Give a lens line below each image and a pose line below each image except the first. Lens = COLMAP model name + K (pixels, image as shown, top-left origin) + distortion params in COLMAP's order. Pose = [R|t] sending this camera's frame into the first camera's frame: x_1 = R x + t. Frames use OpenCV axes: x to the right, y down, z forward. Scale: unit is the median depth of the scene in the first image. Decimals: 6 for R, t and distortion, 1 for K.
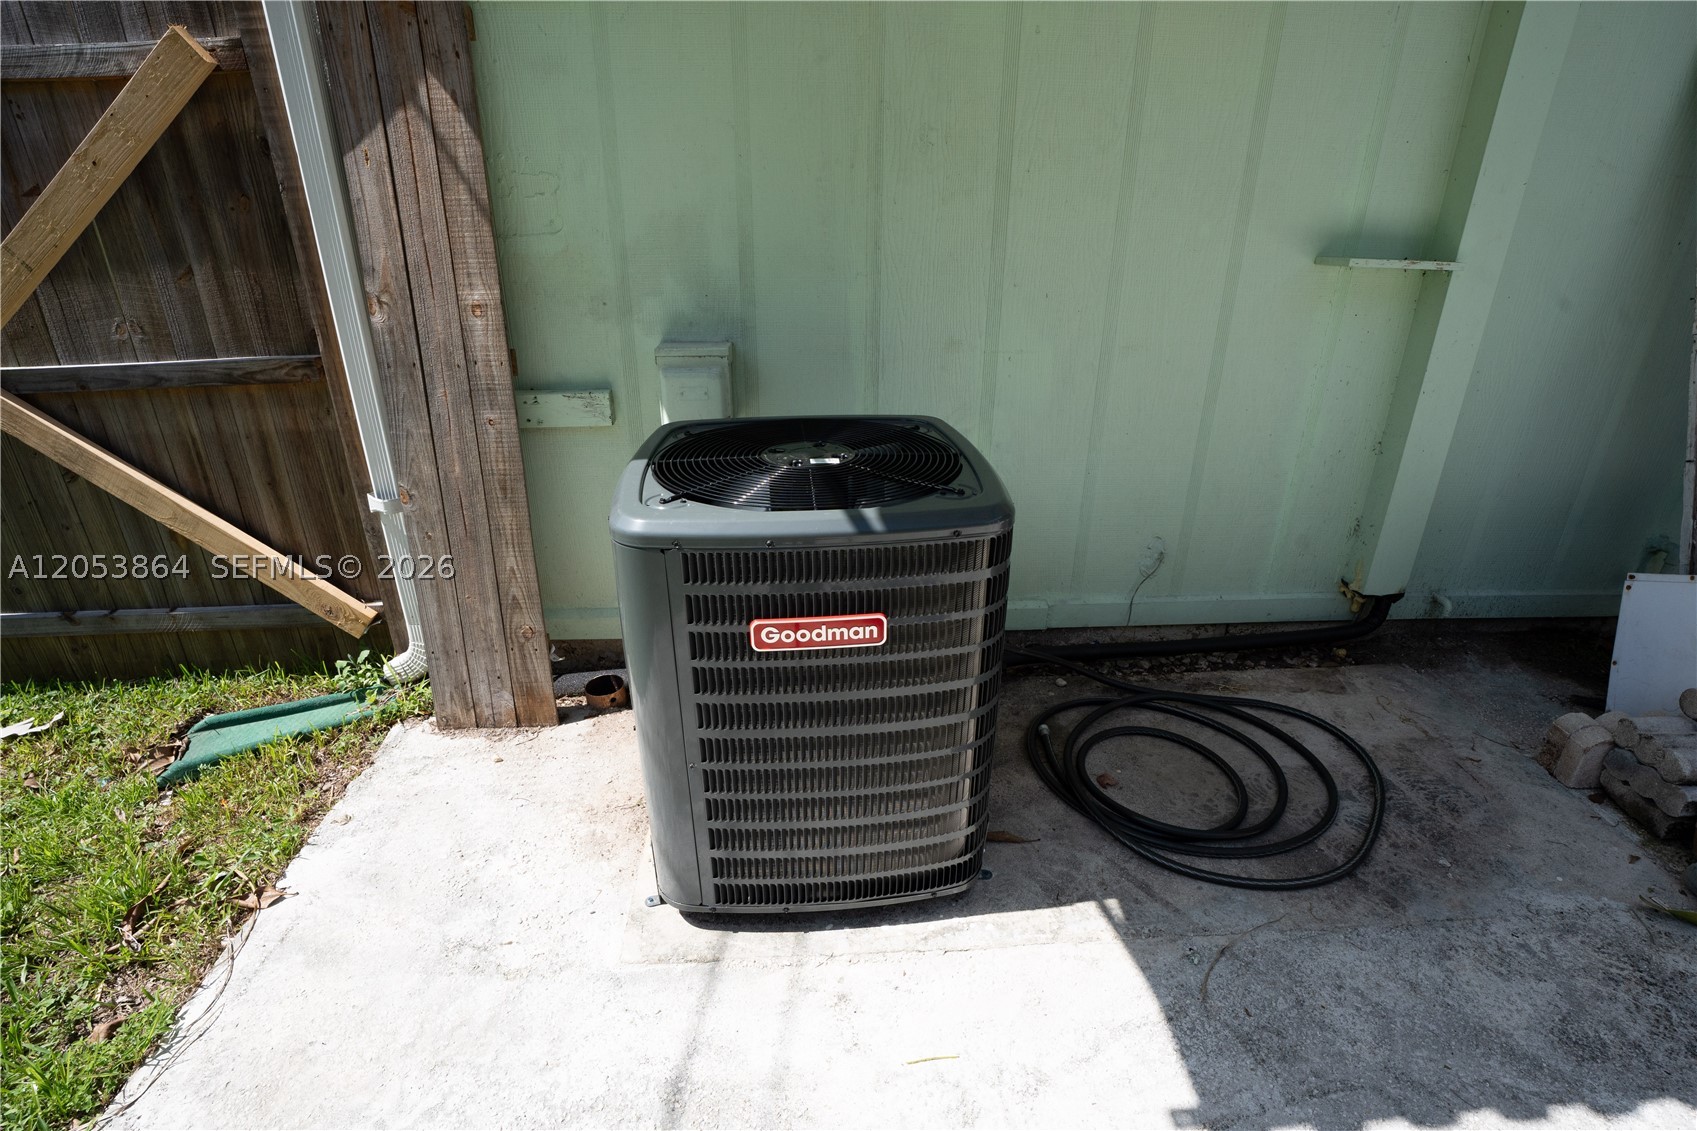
lens RADIAL K [[819.0, 0, 848.5], [0, 819.0, 565.5], [0, 0, 1]] dist [-0.030100, 0.000302]
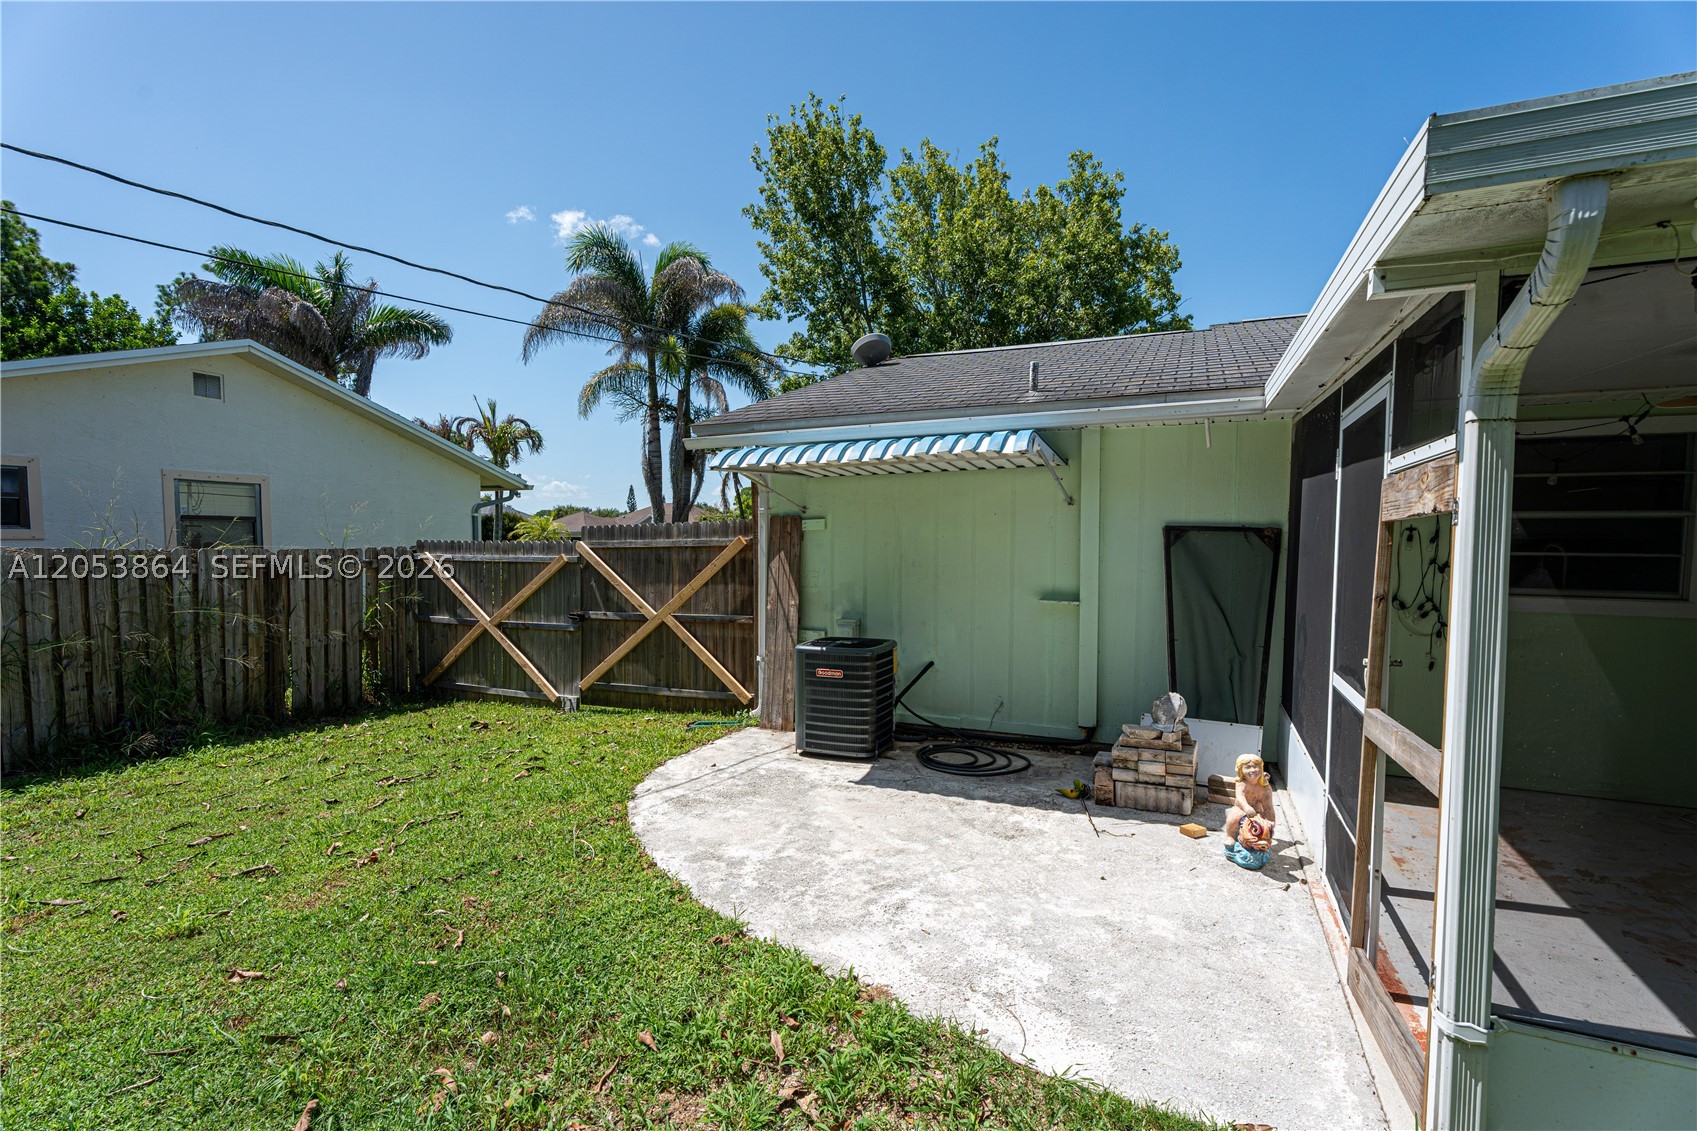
lens RADIAL K [[780.7, 0, 848.5], [0, 780.7, 565.5], [0, 0, 1]] dist [-0.069163, 0.018499]
pose [[0.894151, 0.020260, -0.447307, 1.239237], [-0.185225, 0.926232, -0.328306, 0.579657], [0.407659, 0.376408, 0.831944, -1.755342]]
